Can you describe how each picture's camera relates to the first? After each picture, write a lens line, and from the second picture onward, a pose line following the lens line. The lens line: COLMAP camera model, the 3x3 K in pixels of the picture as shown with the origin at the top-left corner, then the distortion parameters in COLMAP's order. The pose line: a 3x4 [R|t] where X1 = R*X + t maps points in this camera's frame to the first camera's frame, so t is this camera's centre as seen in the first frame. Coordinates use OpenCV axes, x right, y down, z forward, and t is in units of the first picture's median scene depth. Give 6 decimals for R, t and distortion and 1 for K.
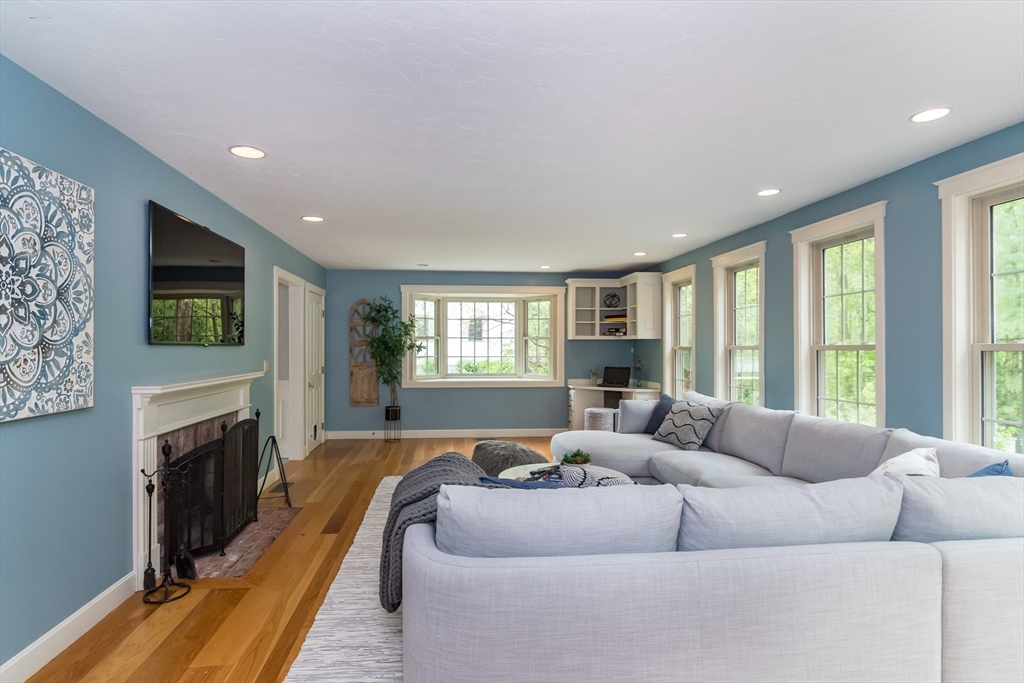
lens RADIAL K [[562.5, 0, 509.1], [0, 562.5, 345.9], [0, 0, 1]] dist [0.000986, 0.000183]
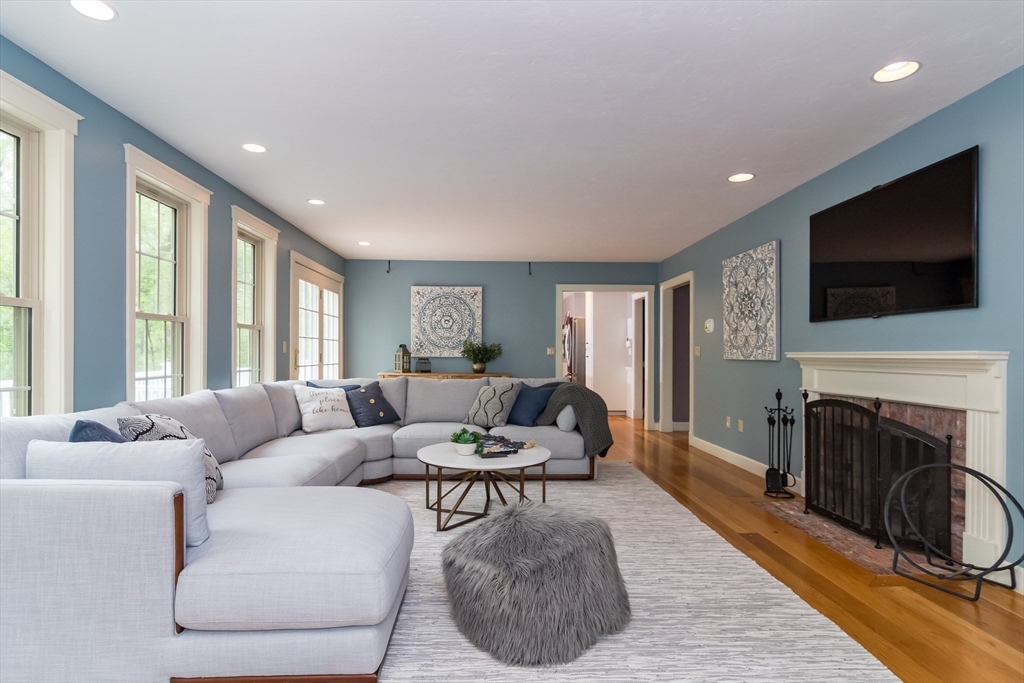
lens RADIAL K [[577.8, 0, 508.8], [0, 577.8, 346.4], [0, 0, 1]] dist [0.005095, 0.001023]
pose [[-0.996123, -0.003342, 0.087913, -0.050113], [-0.004855, 0.999844, -0.017001, 0.101494], [-0.087843, -0.017361, -0.995983, 3.022827]]
